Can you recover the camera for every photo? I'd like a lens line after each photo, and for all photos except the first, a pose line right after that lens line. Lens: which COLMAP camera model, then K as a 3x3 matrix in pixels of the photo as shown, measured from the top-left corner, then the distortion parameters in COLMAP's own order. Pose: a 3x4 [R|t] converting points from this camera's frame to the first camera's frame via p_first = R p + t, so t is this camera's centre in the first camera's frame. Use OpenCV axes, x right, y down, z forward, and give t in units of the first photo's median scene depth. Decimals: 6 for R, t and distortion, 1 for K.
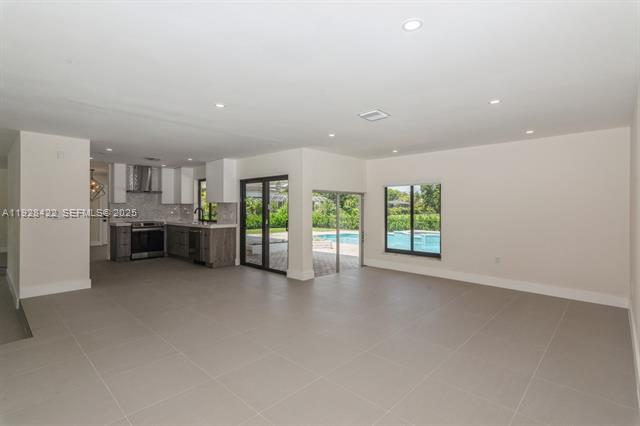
lens RADIAL K [[313.0, 0, 319.5], [0, 313.0, 205.4], [0, 0, 1]] dist [0.017209, -0.000097]
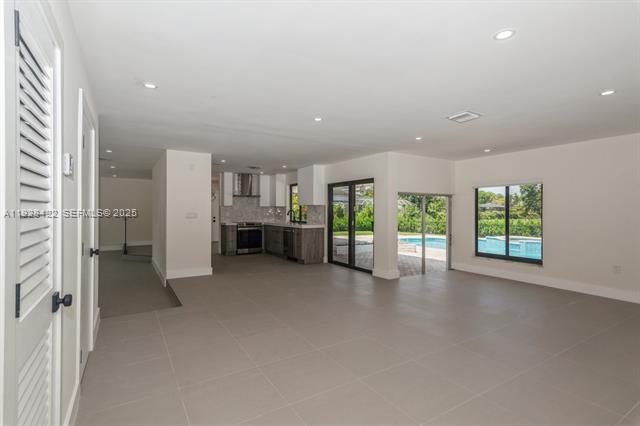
lens RADIAL K [[313.0, 0, 318.6], [0, 313.0, 211.1], [0, 0, 1]] dist [0.017209, -0.000097]
pose [[0.967174, 0.001931, -0.254106, -0.009371], [-0.000322, 0.999980, 0.006373, 0.004500], [0.254113, -0.006082, 0.967155, -0.046521]]
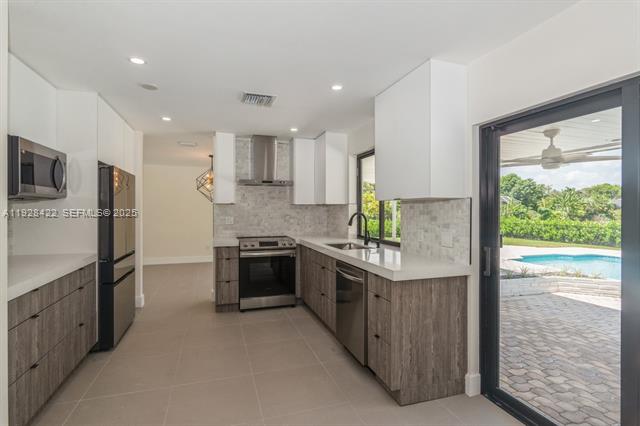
lens RADIAL K [[313.0, 0, 317.7], [0, 313.0, 210.8], [0, 0, 1]] dist [0.017209, -0.000097]
pose [[0.879532, 0.001334, -0.475837, -0.230633], [0.003984, 0.999940, 0.010168, 0.000134], [0.475822, -0.010839, 0.879475, 0.601764]]
